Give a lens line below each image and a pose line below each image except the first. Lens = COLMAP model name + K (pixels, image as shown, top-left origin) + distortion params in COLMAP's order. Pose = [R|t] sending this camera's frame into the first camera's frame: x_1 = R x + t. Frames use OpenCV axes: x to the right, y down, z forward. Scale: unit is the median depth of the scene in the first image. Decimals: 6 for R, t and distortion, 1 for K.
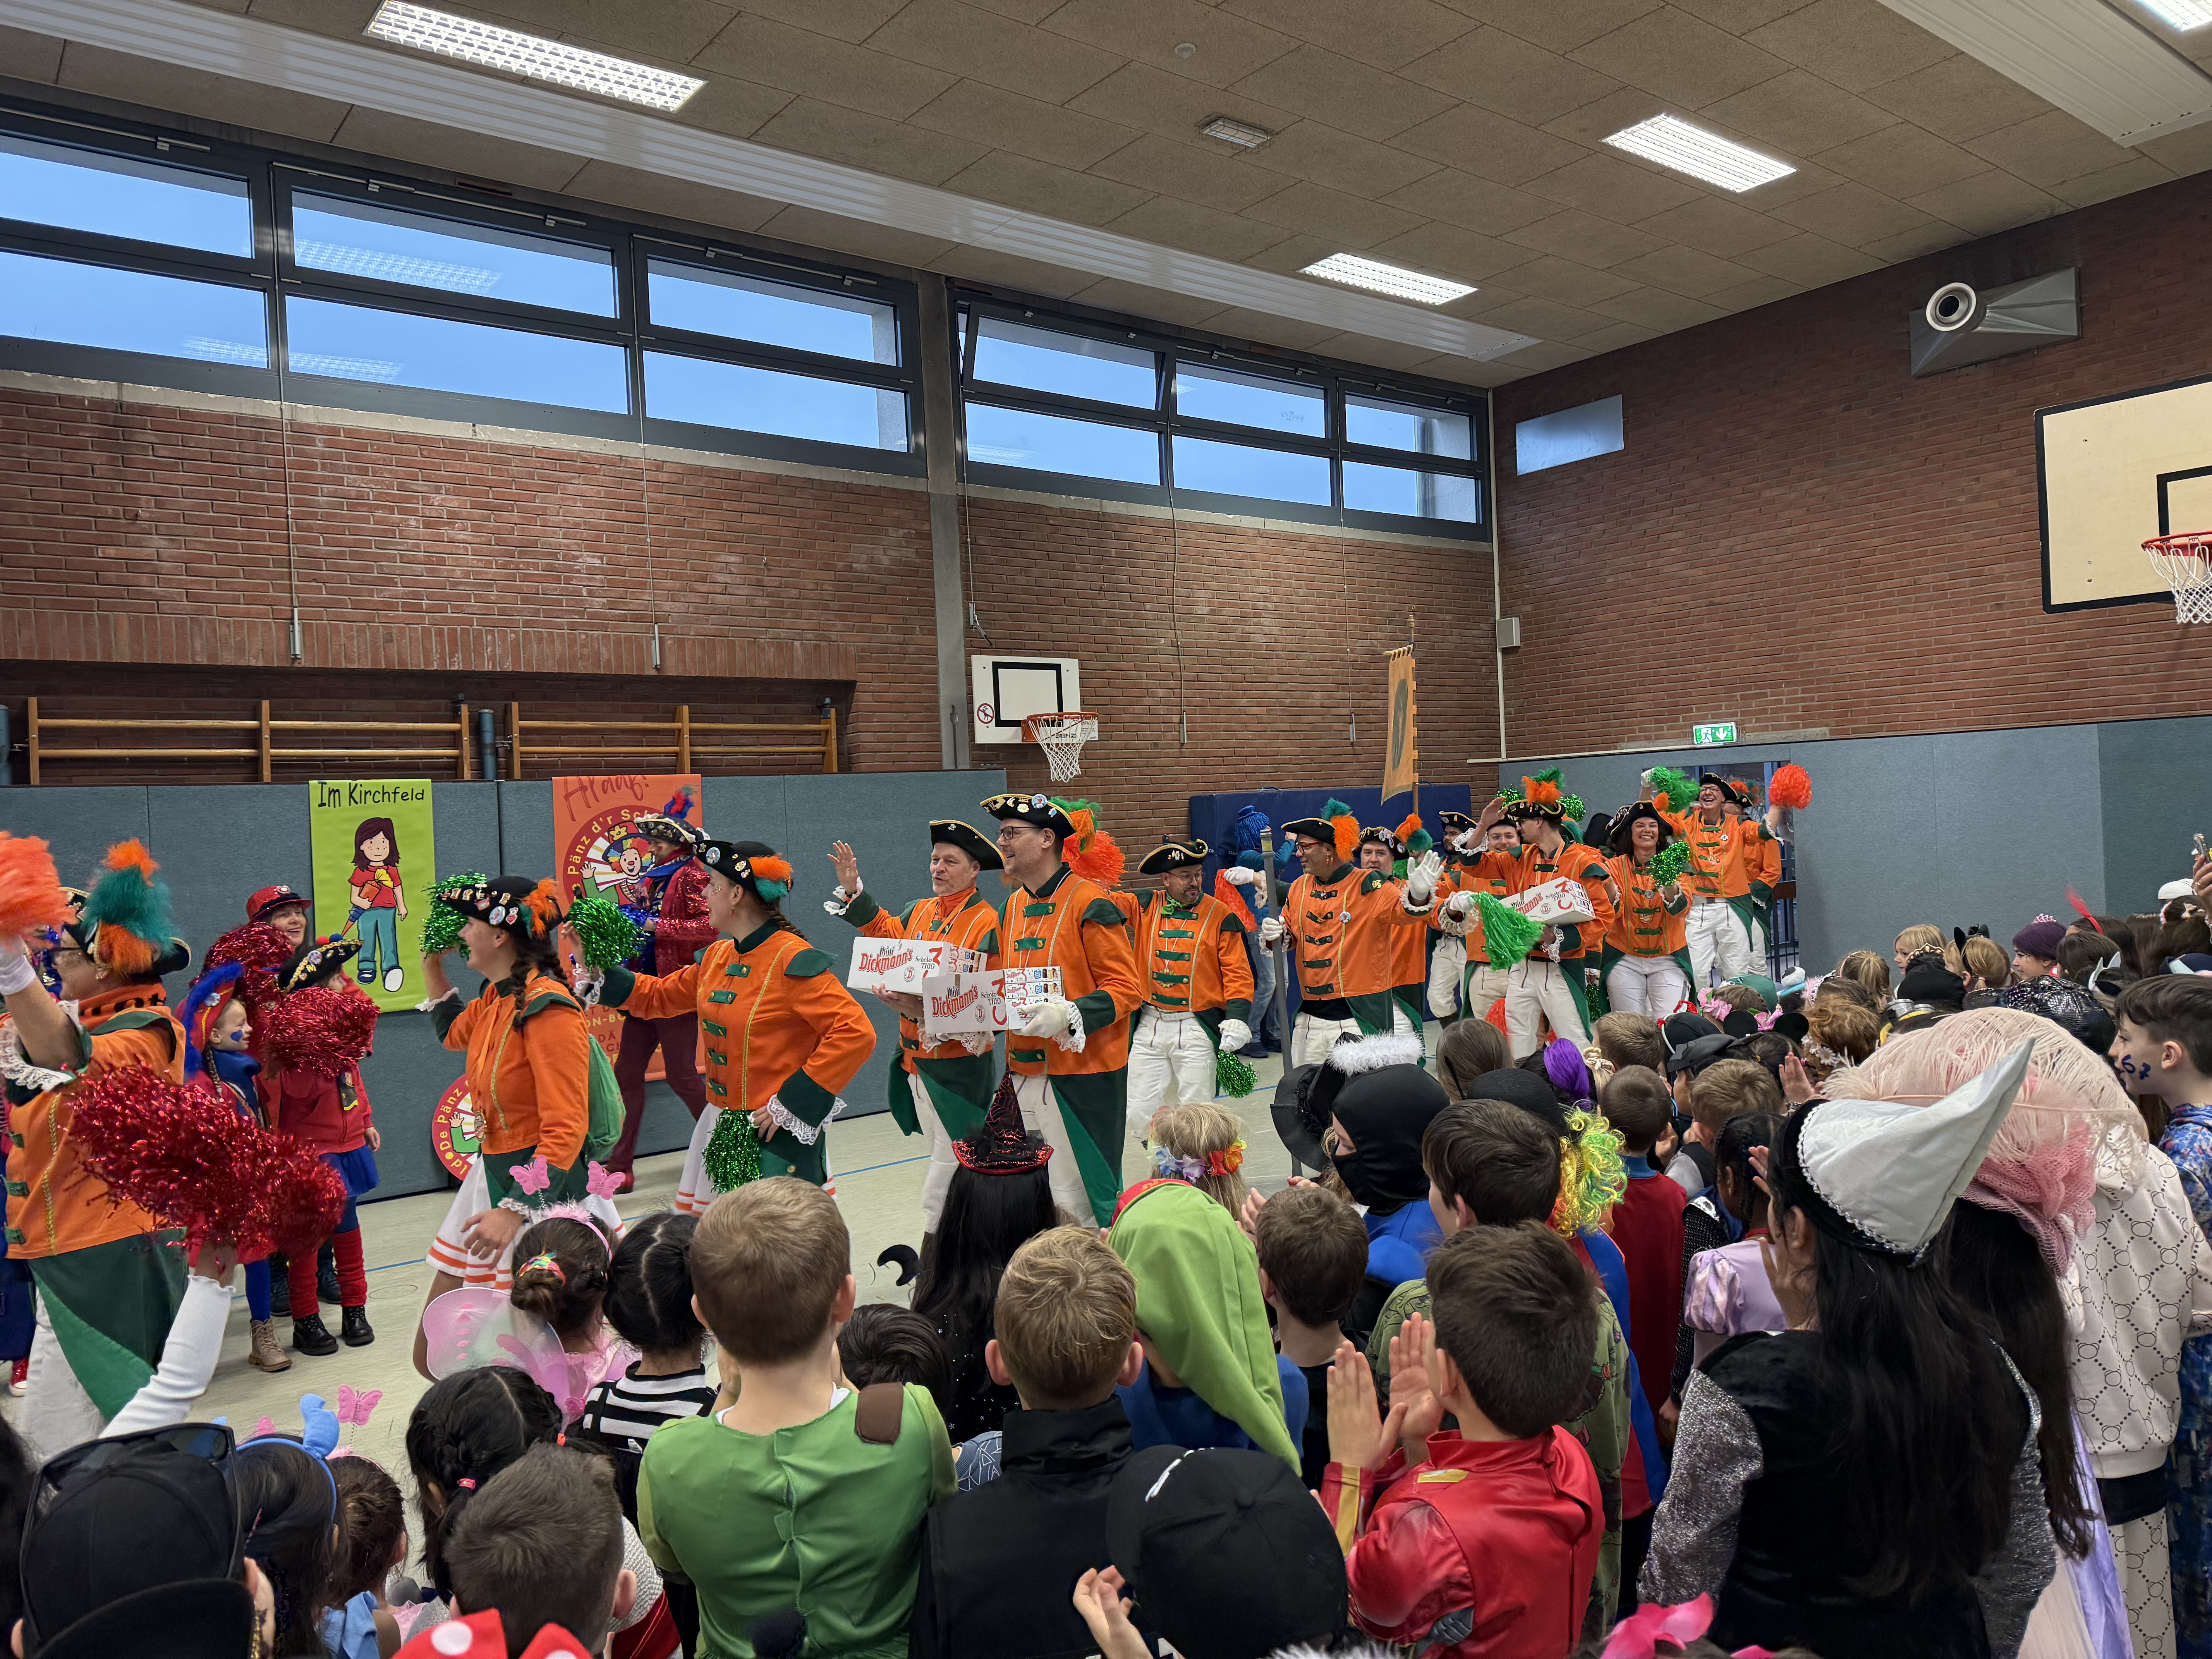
lens RADIAL K [[1567.4, 0, 1112.7], [0, 1567.4, 838.6], [0, 0, 1]] dist [0.054529, -0.060683]
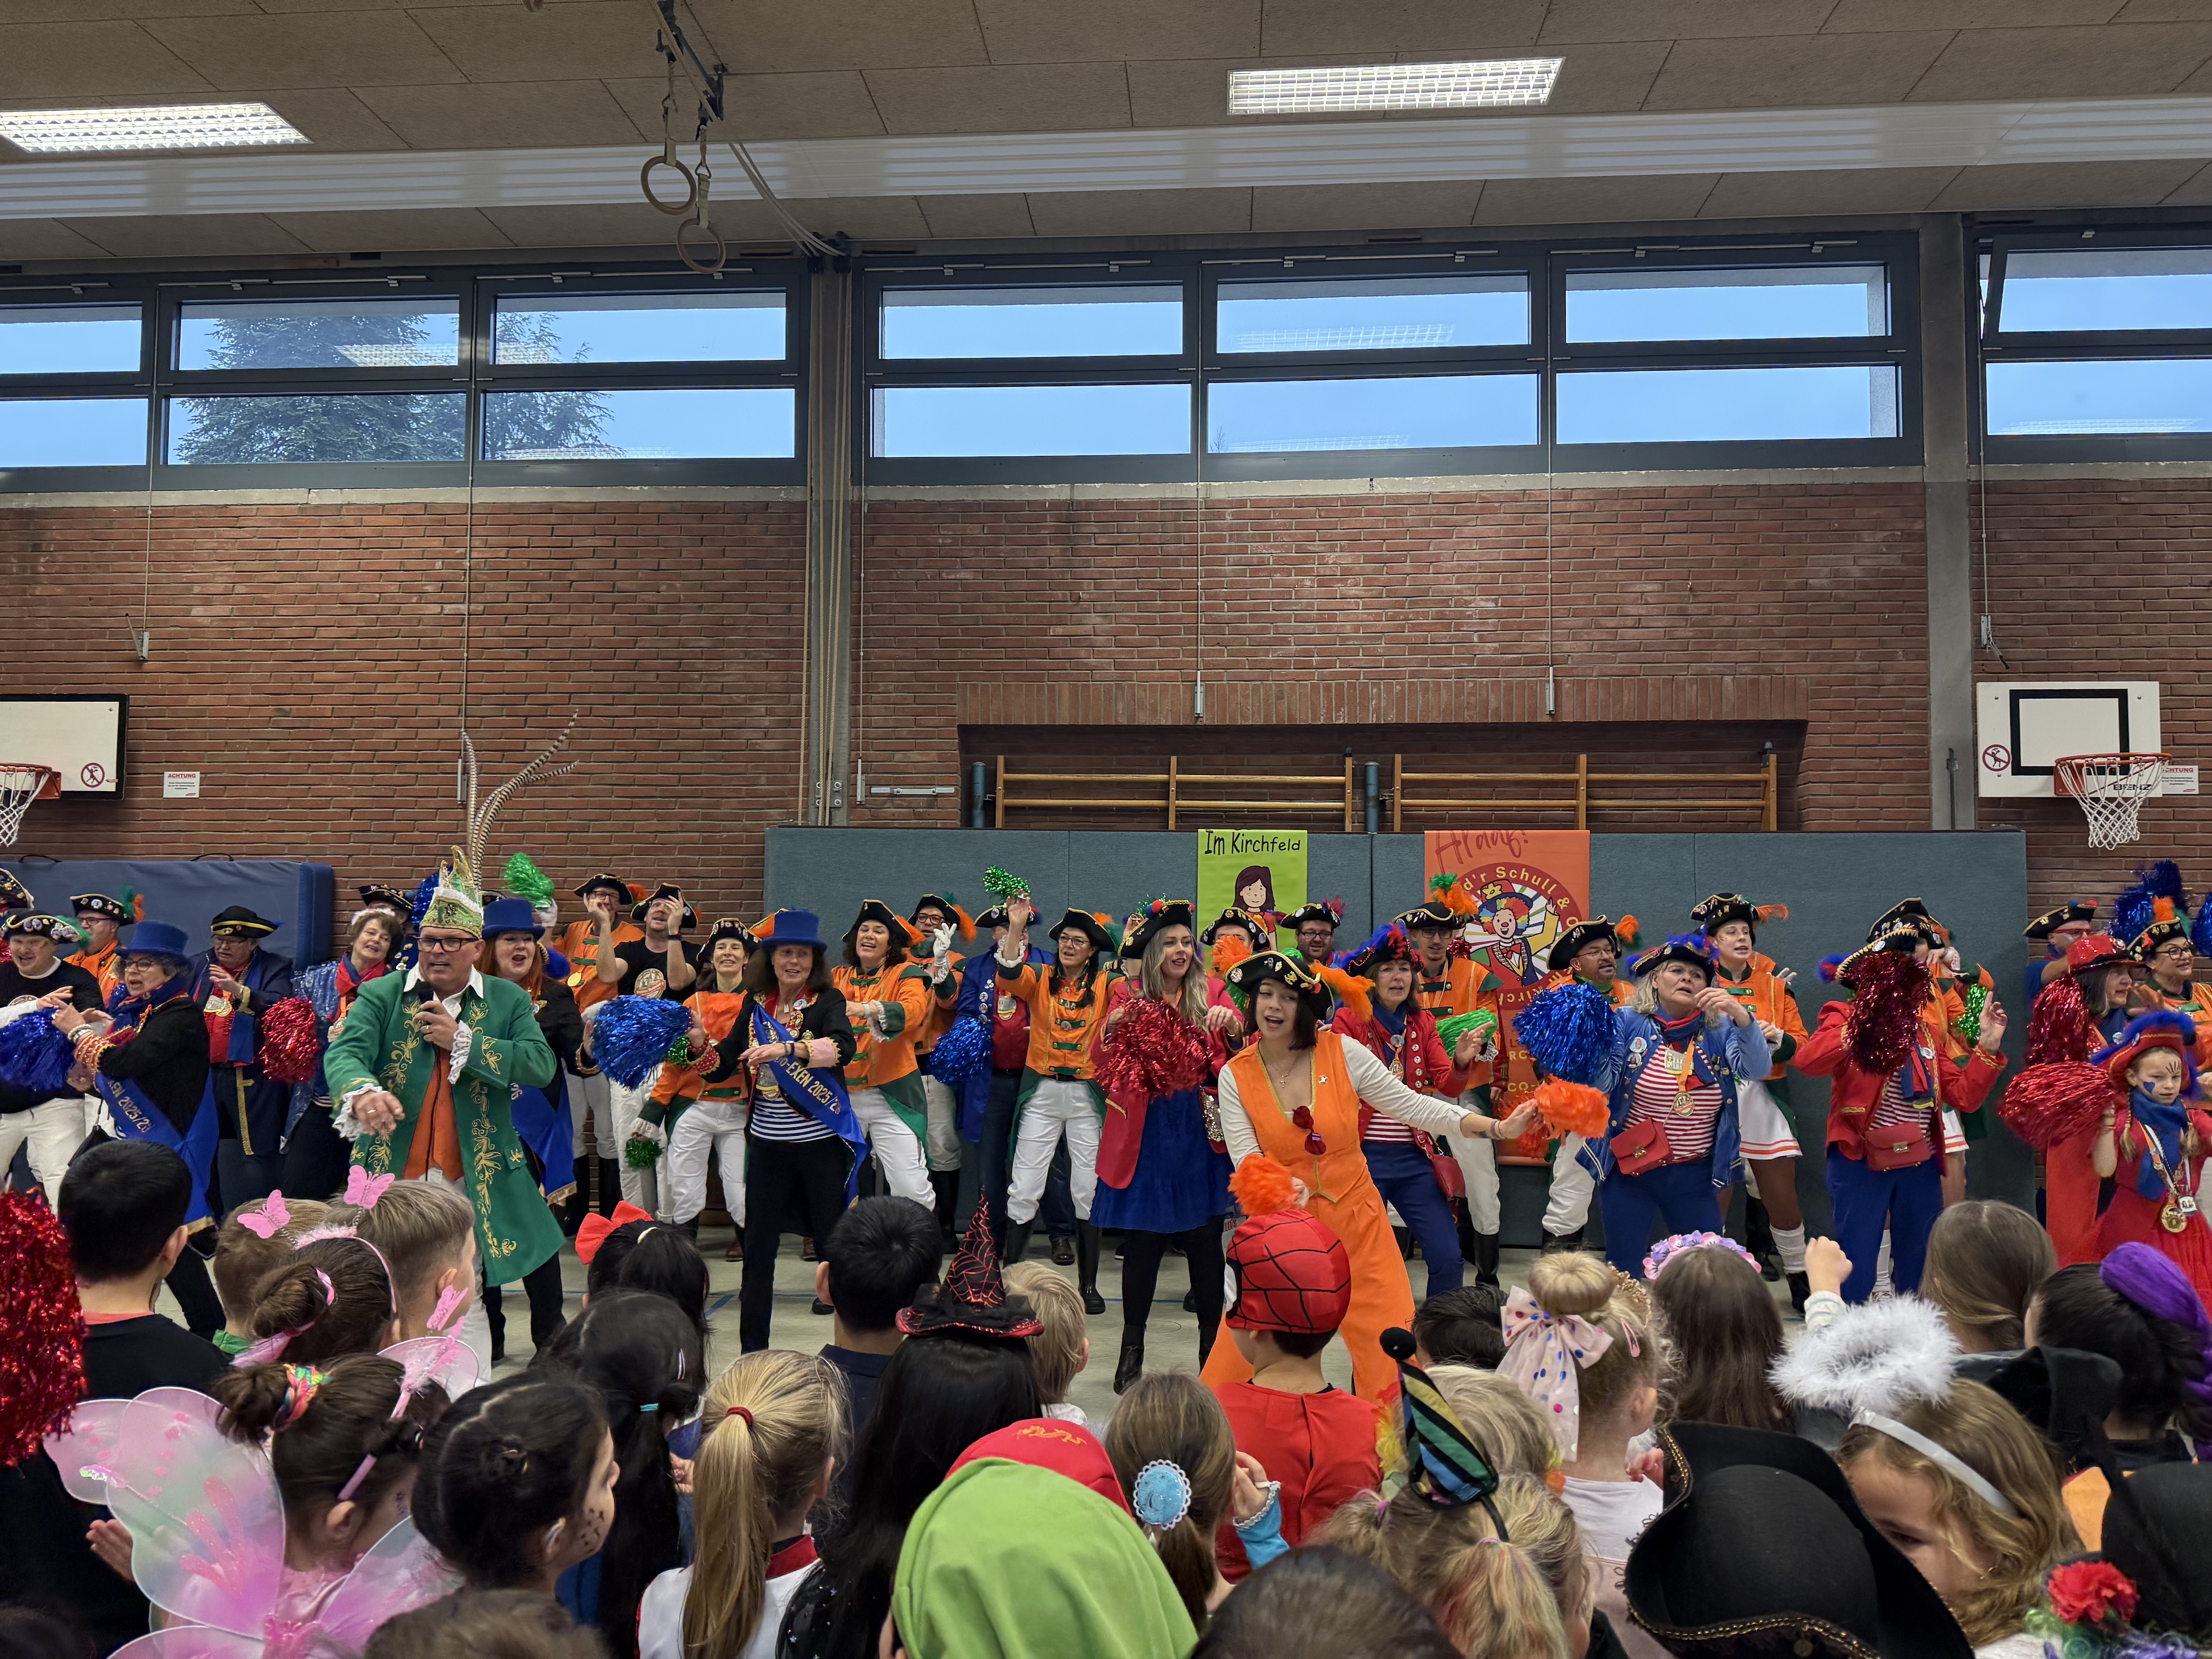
lens RADIAL K [[1567.4, 0, 1104.0], [0, 1567.4, 850.5], [0, 0, 1]] dist [0.054529, -0.060683]
pose [[0.736155, 0.016408, -0.676614, 0.138739], [-0.045588, 0.998638, -0.025382, 0.006221], [0.675276, 0.049530, 0.735900, 0.152614]]
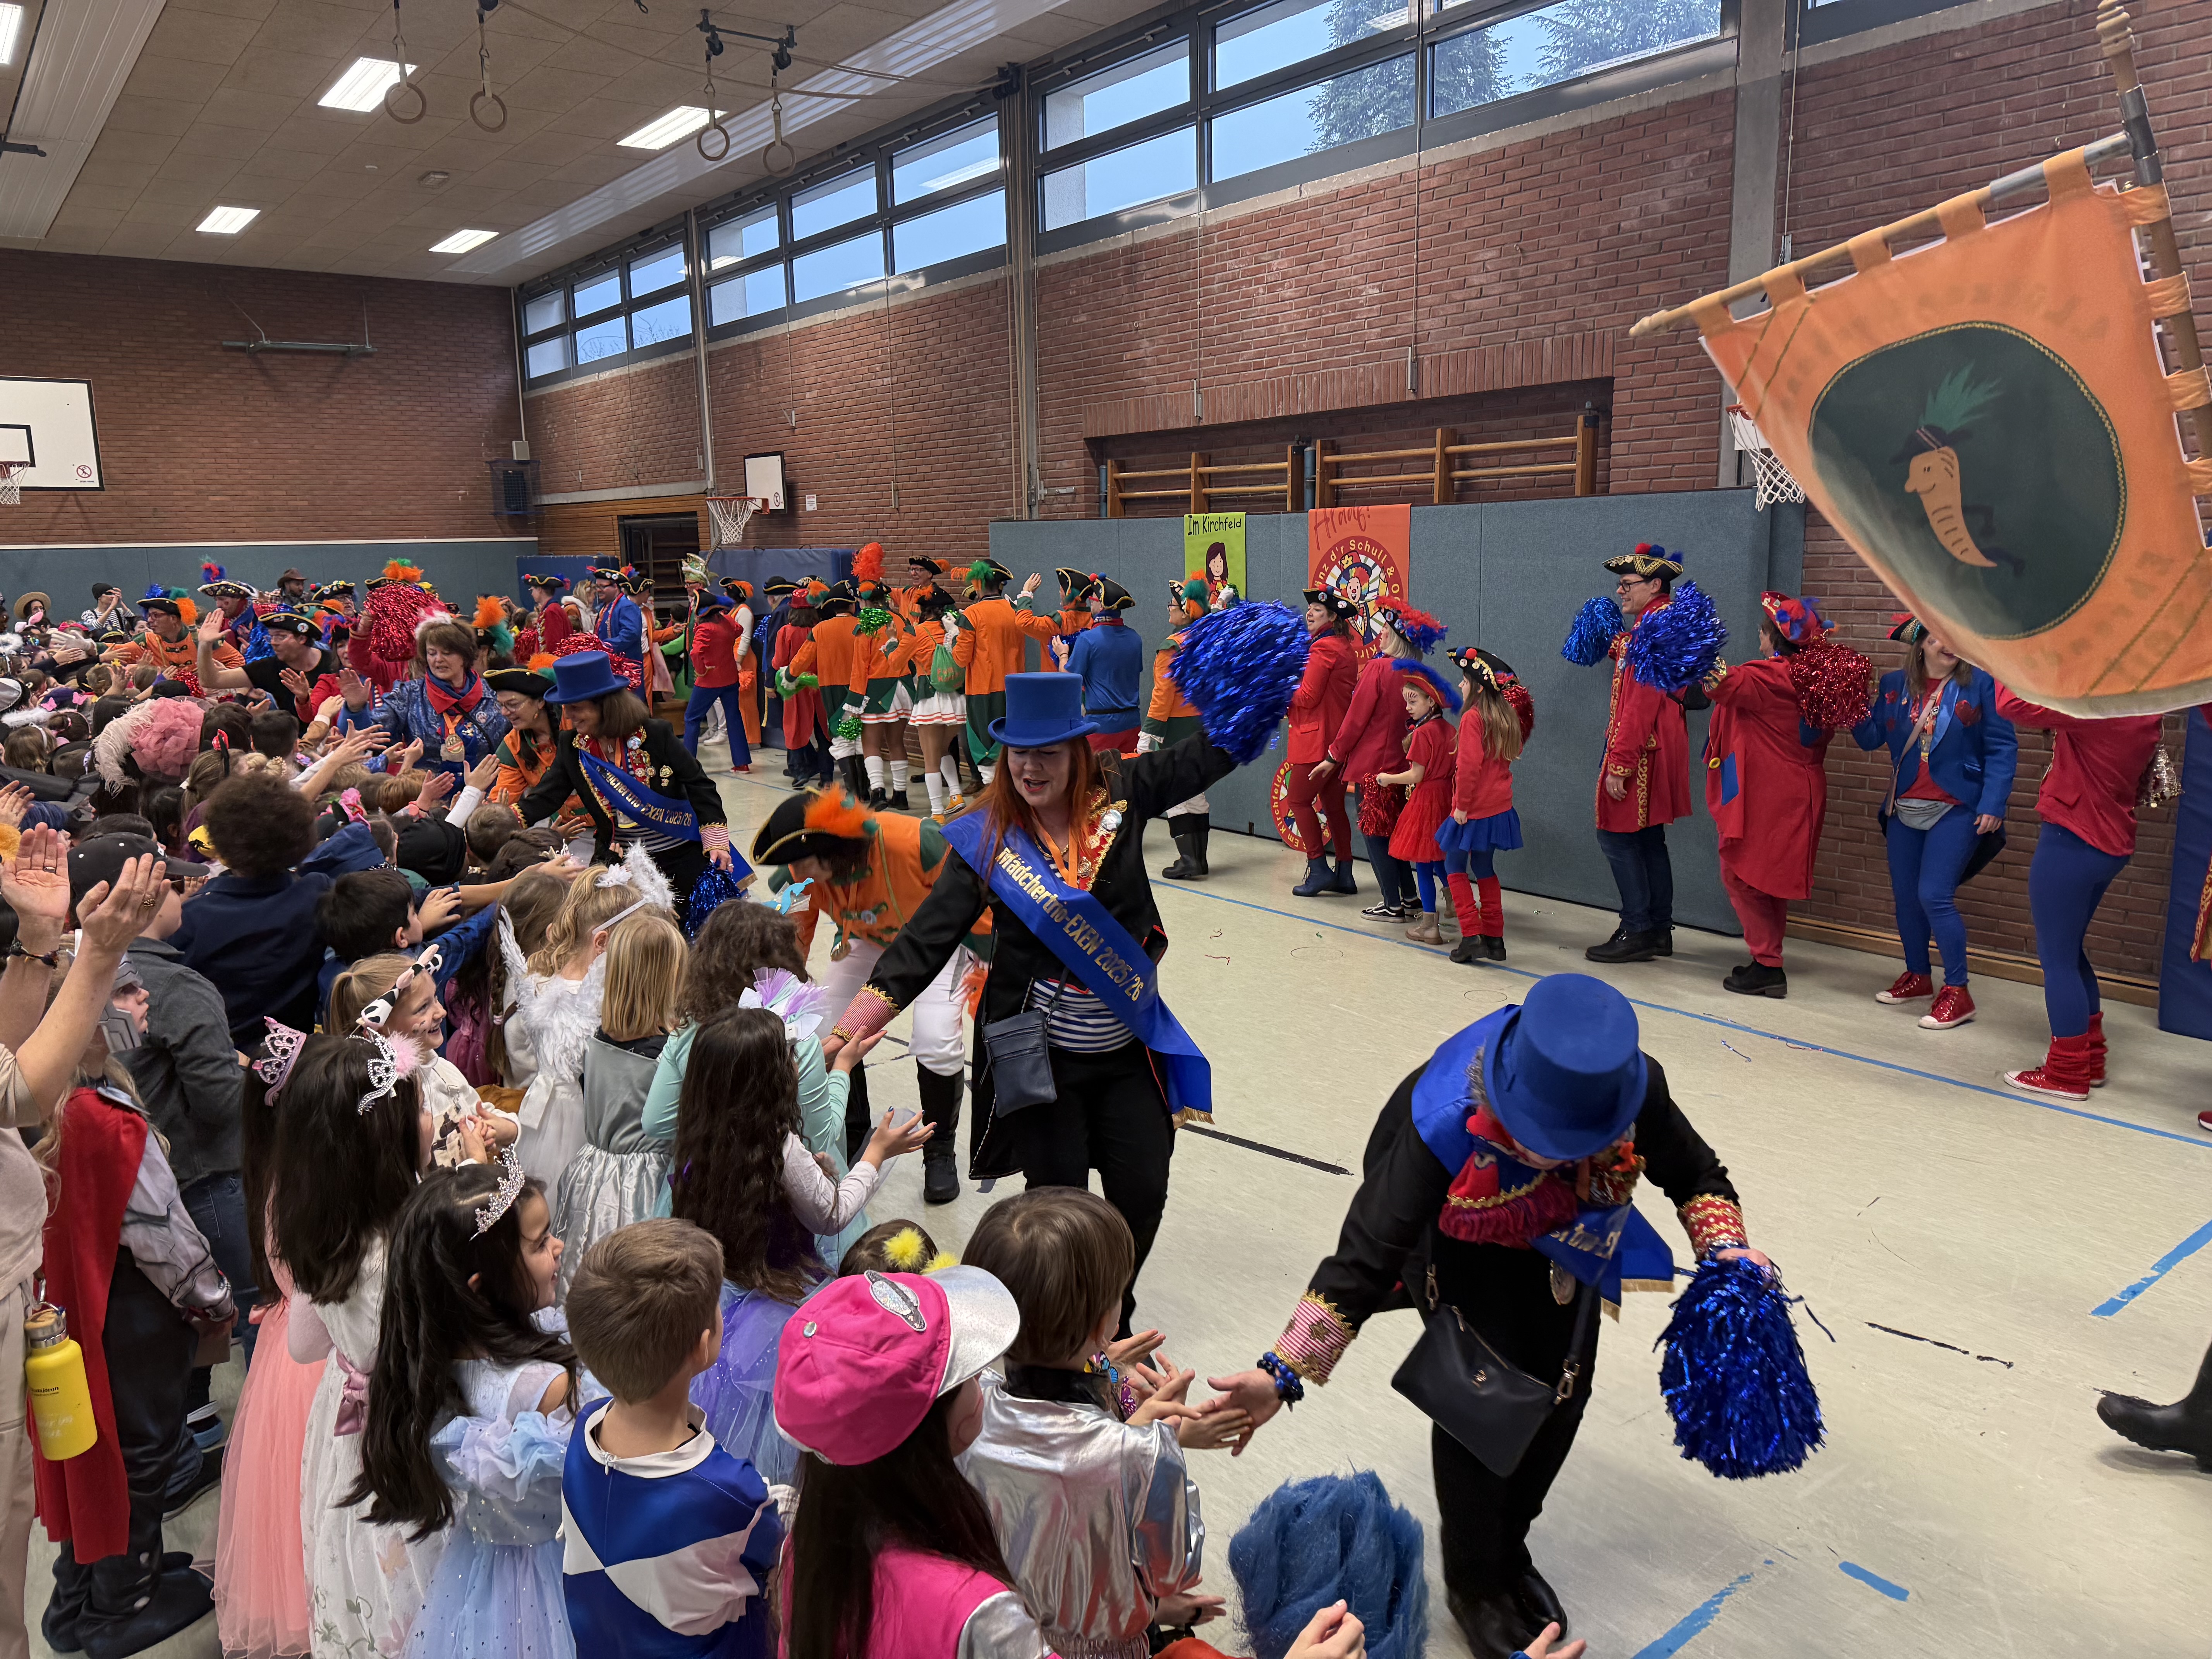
lens RADIAL K [[1567.4, 0, 1096.1], [0, 1567.4, 832.5], [0, 0, 1]] dist [0.054529, -0.060683]
pose [[-0.016922, 0.234554, -0.971956, 0.740945], [0.023717, 0.971916, 0.234131, -0.075475], [0.999575, -0.019089, -0.022010, 0.809430]]
